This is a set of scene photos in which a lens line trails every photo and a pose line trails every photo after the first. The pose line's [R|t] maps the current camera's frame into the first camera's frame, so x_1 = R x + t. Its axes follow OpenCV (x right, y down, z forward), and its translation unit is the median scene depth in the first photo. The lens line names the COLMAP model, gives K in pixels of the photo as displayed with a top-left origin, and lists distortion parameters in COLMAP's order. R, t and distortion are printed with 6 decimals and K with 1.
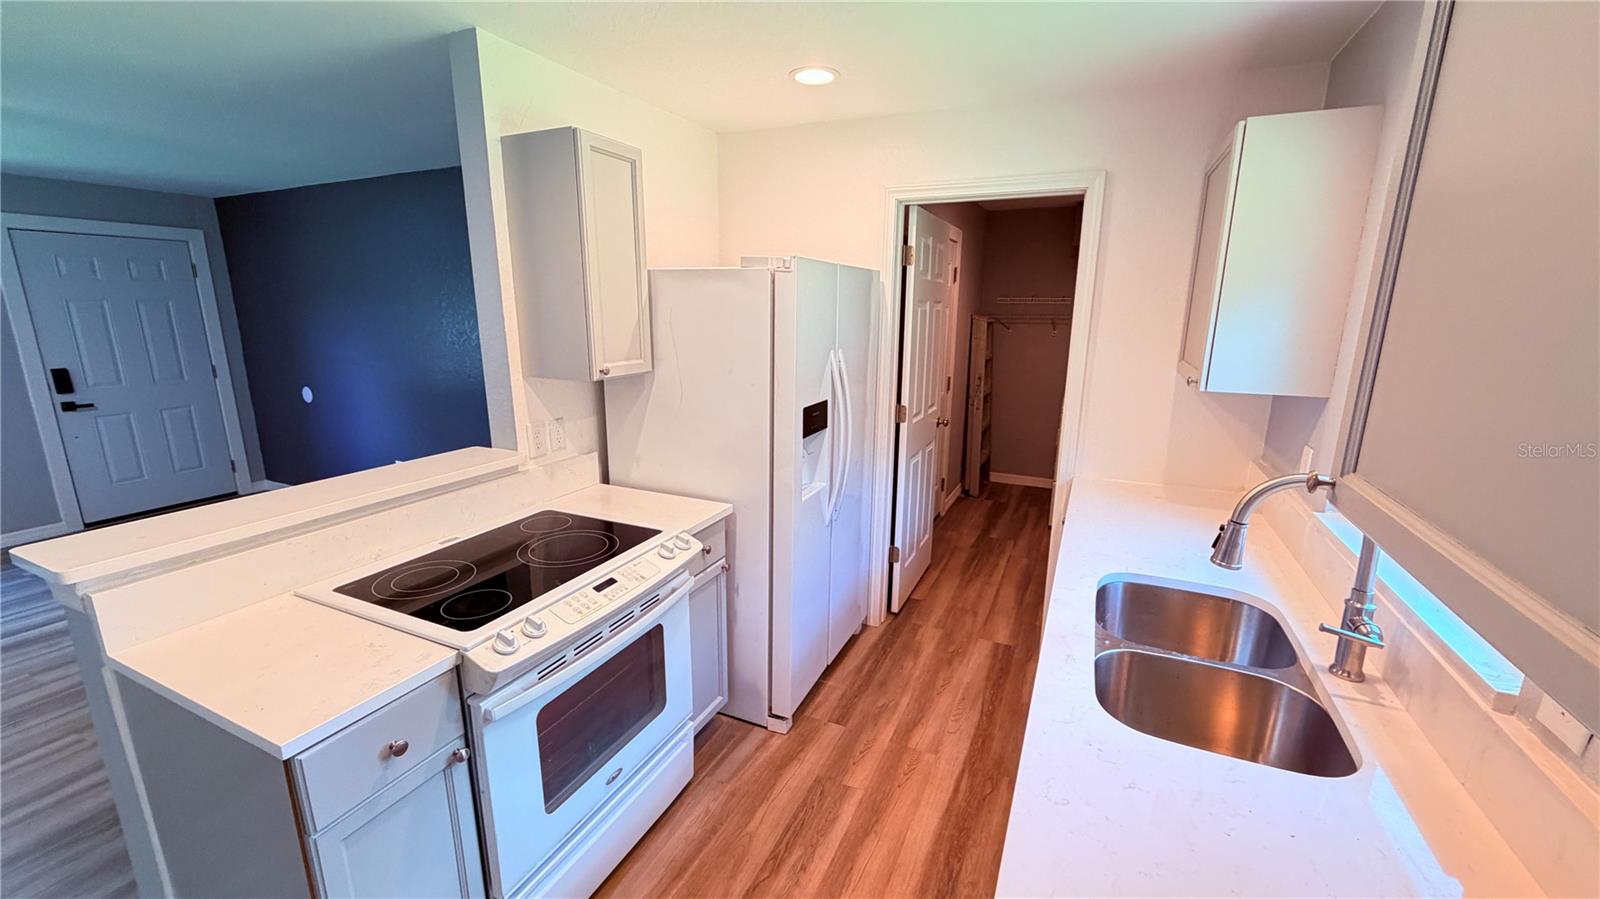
lens RADIAL K [[636.9, 0, 792.4], [0, 636.9, 451.4], [0, 0, 1]] dist [-0.001369, -0.000081]
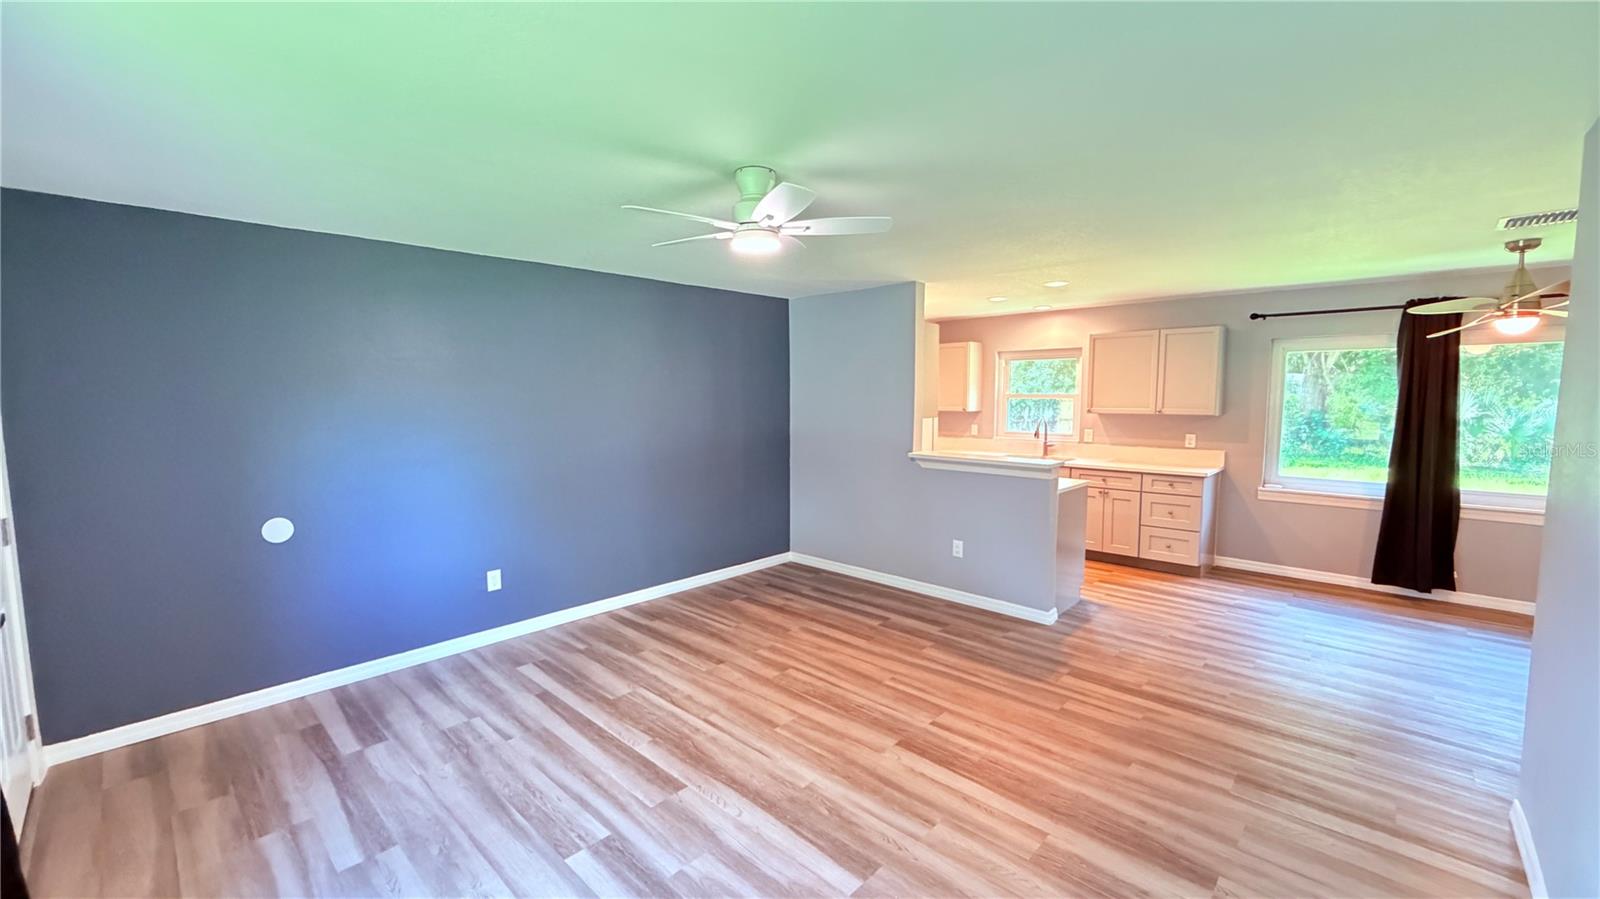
lens RADIAL K [[631.6, 0, 794.5], [0, 631.6, 448.4], [0, 0, 1]] dist [0.000617, 0.000053]
pose [[0.303508, -0.082631, 0.949239, -1.861503], [0.219934, 0.975406, 0.014588, -0.098441], [-0.927099, 0.204342, 0.314217, 0.458789]]
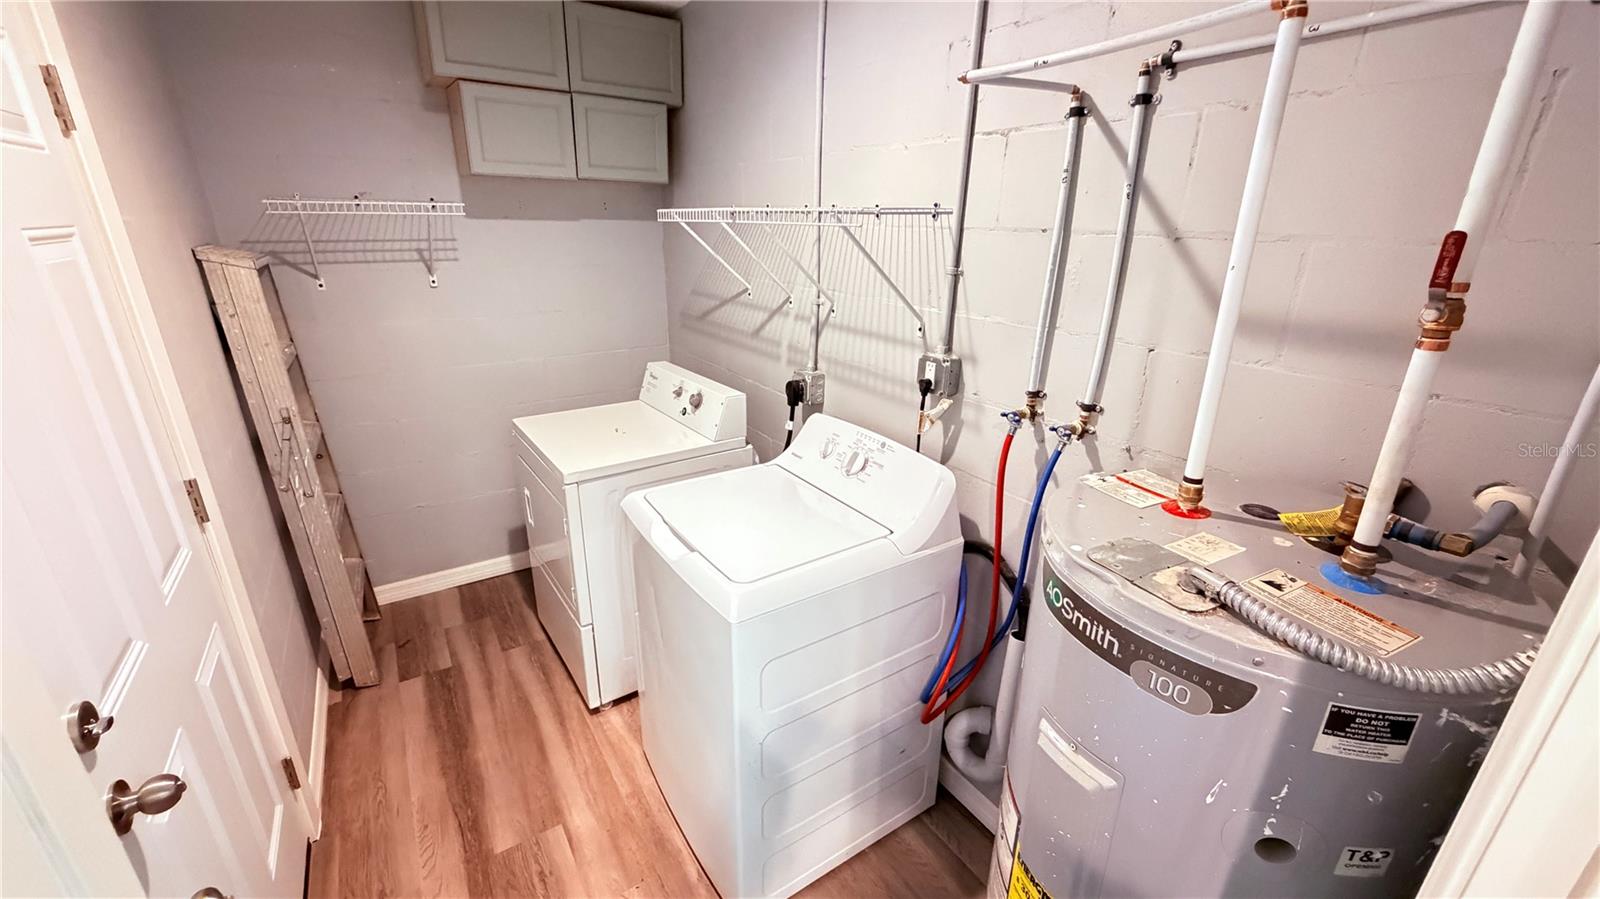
lens RADIAL K [[636.9, 0, 792.4], [0, 636.9, 451.4], [0, 0, 1]] dist [-0.001369, -0.000081]
pose [[0.522012, -0.295506, 0.800112, 0.239887], [0.188132, 0.954853, 0.229915, -0.213423], [-0.831932, 0.030508, 0.554039, 0.907305]]
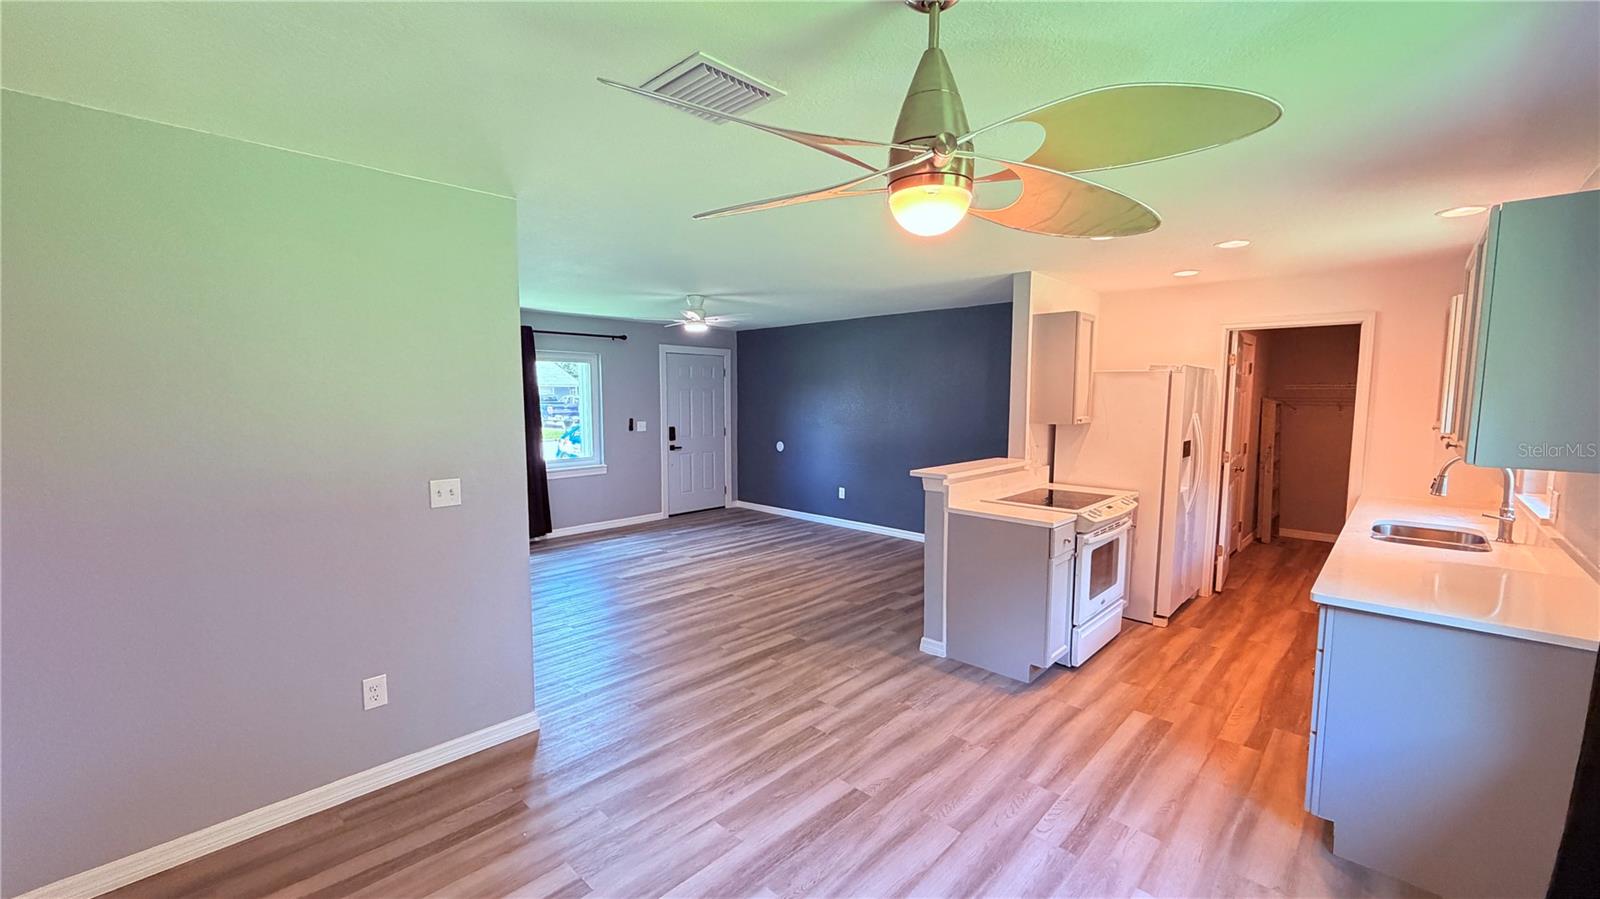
lens RADIAL K [[636.9, 0, 792.4], [0, 636.9, 451.4], [0, 0, 1]] dist [-0.001369, -0.000081]
pose [[0.947987, 0.025573, -0.317281, -0.337302], [-0.068750, 0.989690, -0.125646, 0.194488], [0.310796, 0.140924, 0.939971, -0.796084]]
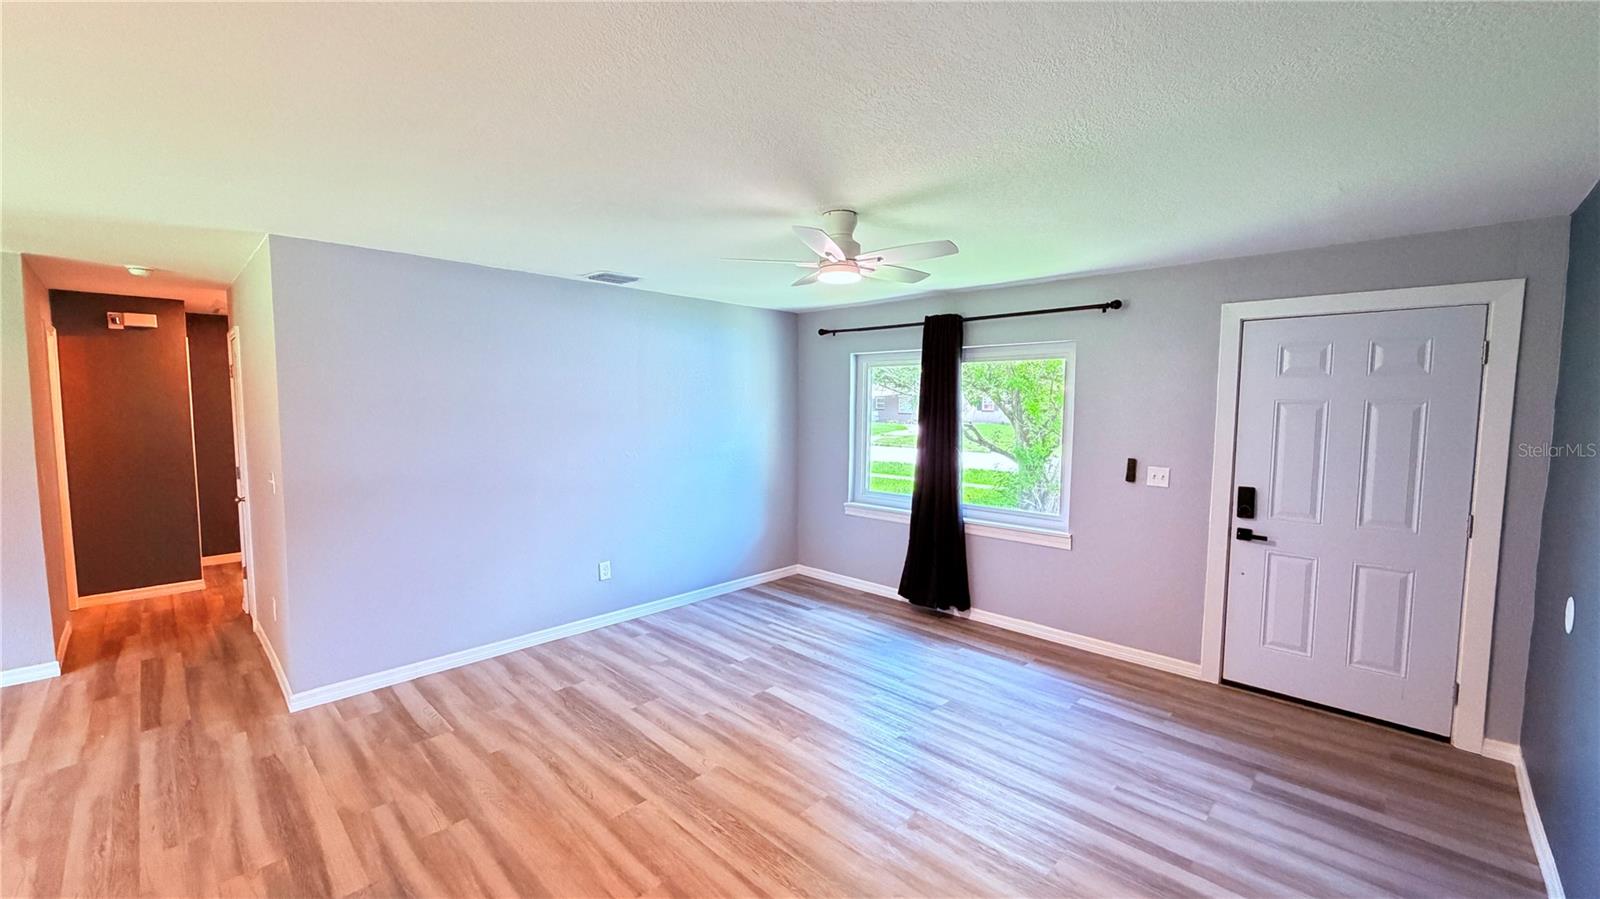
lens RADIAL K [[636.9, 0, 792.4], [0, 636.9, 451.4], [0, 0, 1]] dist [-0.001369, -0.000081]
pose [[-0.317375, 0.067216, -0.945915, -0.295283], [-0.220969, 0.964785, 0.142697, -0.217515], [0.922196, 0.254307, -0.291346, 0.936427]]
